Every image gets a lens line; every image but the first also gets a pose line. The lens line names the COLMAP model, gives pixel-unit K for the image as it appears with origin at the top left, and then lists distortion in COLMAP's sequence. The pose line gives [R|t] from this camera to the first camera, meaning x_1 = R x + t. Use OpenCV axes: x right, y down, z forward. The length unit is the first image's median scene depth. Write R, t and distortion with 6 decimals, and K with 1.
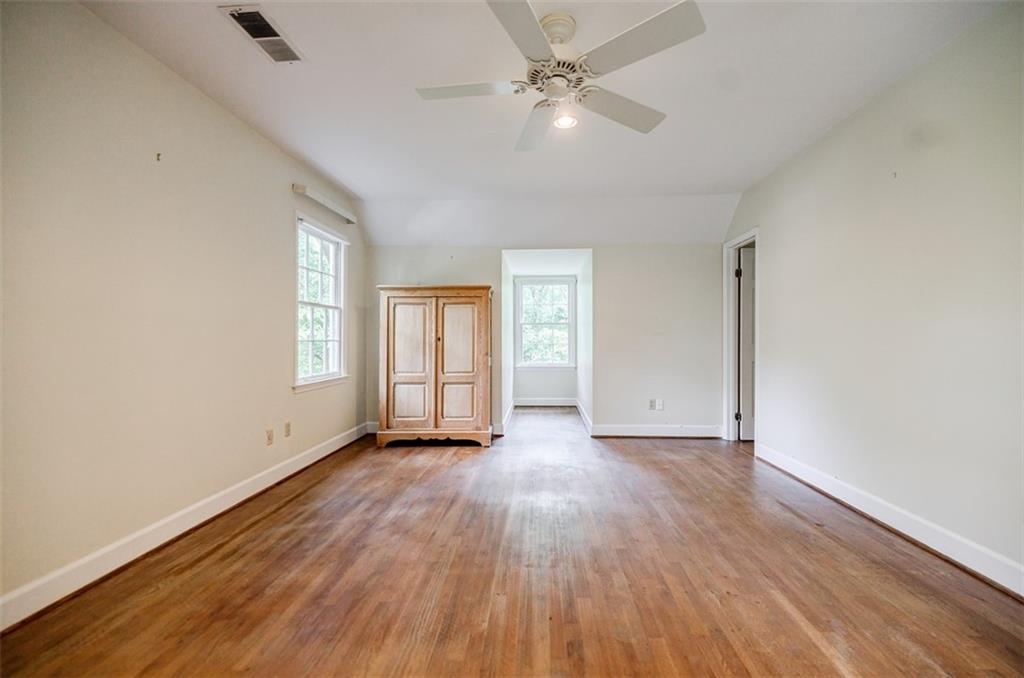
lens RADIAL K [[426.8, 0, 513.7], [0, 426.8, 337.5], [0, 0, 1]] dist [0.000361, 0.000018]
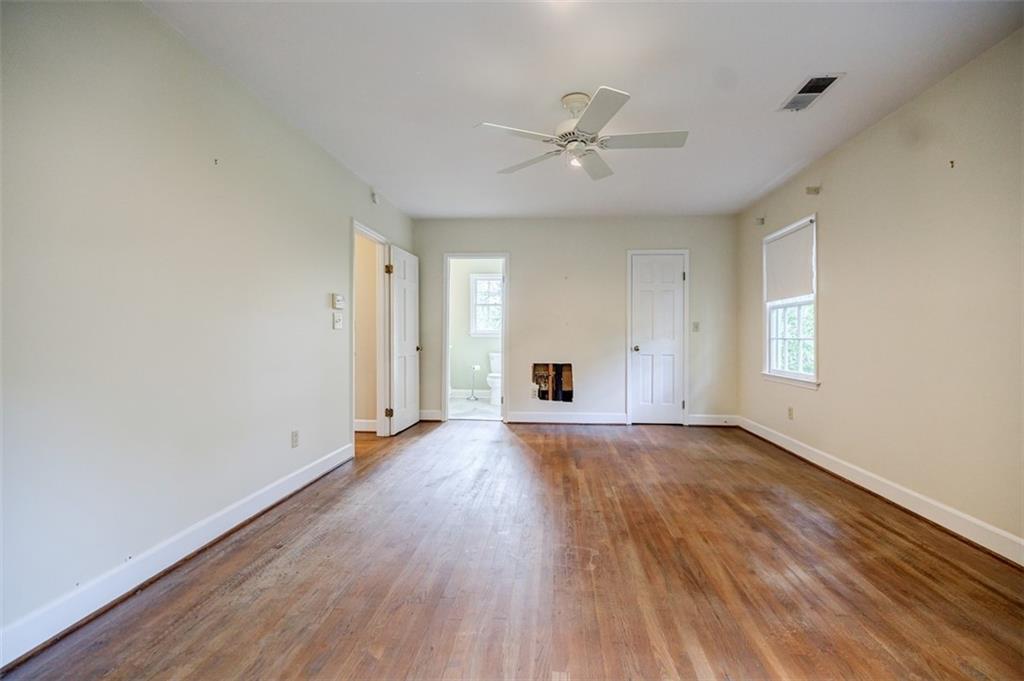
lens RADIAL K [[426.4, 0, 511.3], [0, 426.4, 337.7], [0, 0, 1]] dist [0.001573, 0.000182]
pose [[-0.999243, -0.000443, 0.038913, 0.218405], [-0.000223, 0.999984, 0.005676, -0.000002], [-0.038915, 0.005663, -0.999226, 2.046253]]
